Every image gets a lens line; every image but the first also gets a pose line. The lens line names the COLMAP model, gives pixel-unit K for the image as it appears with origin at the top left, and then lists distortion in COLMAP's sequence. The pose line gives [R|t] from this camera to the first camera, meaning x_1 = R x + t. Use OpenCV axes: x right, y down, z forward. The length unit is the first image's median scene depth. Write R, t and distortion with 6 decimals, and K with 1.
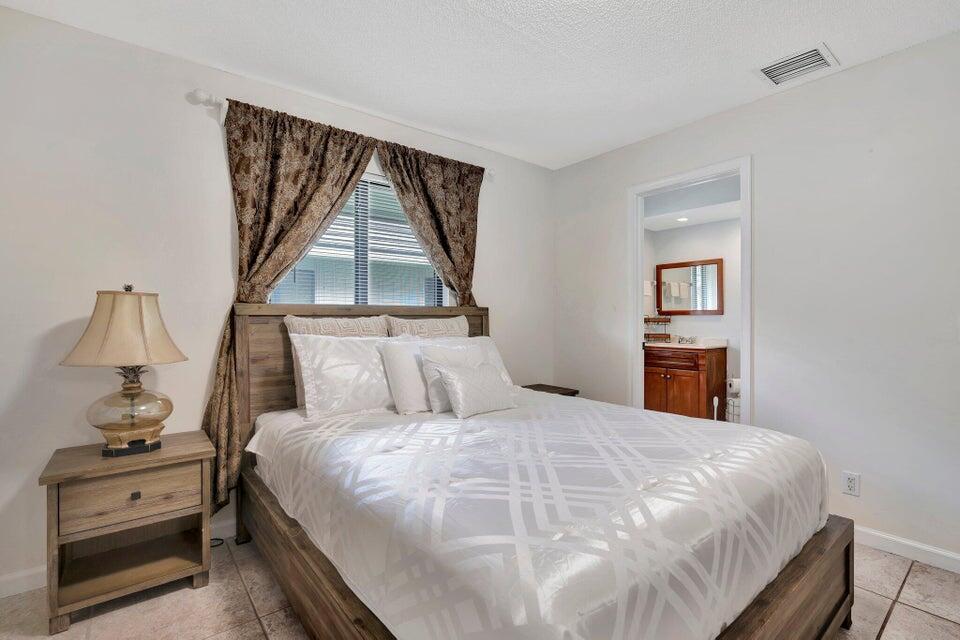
lens RADIAL K [[426.0, 0, 485.0], [0, 426.0, 318.7], [0, 0, 1]] dist [-0.005112, 0.003605]
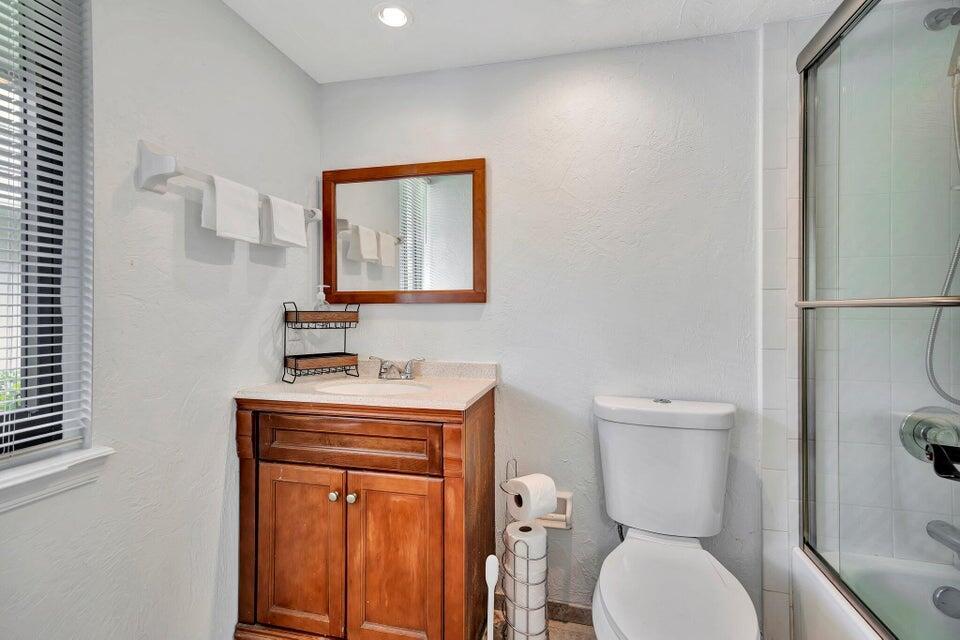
lens RADIAL K [[426.0, 0, 483.1], [0, 426.0, 310.9], [0, 0, 1]] dist [-0.005112, 0.003605]
pose [[0.770224, -0.001075, 0.637773, 0.306369], [-0.000203, 0.999998, 0.001932, -0.002041], [-0.637774, -0.001617, 0.770222, 0.697868]]
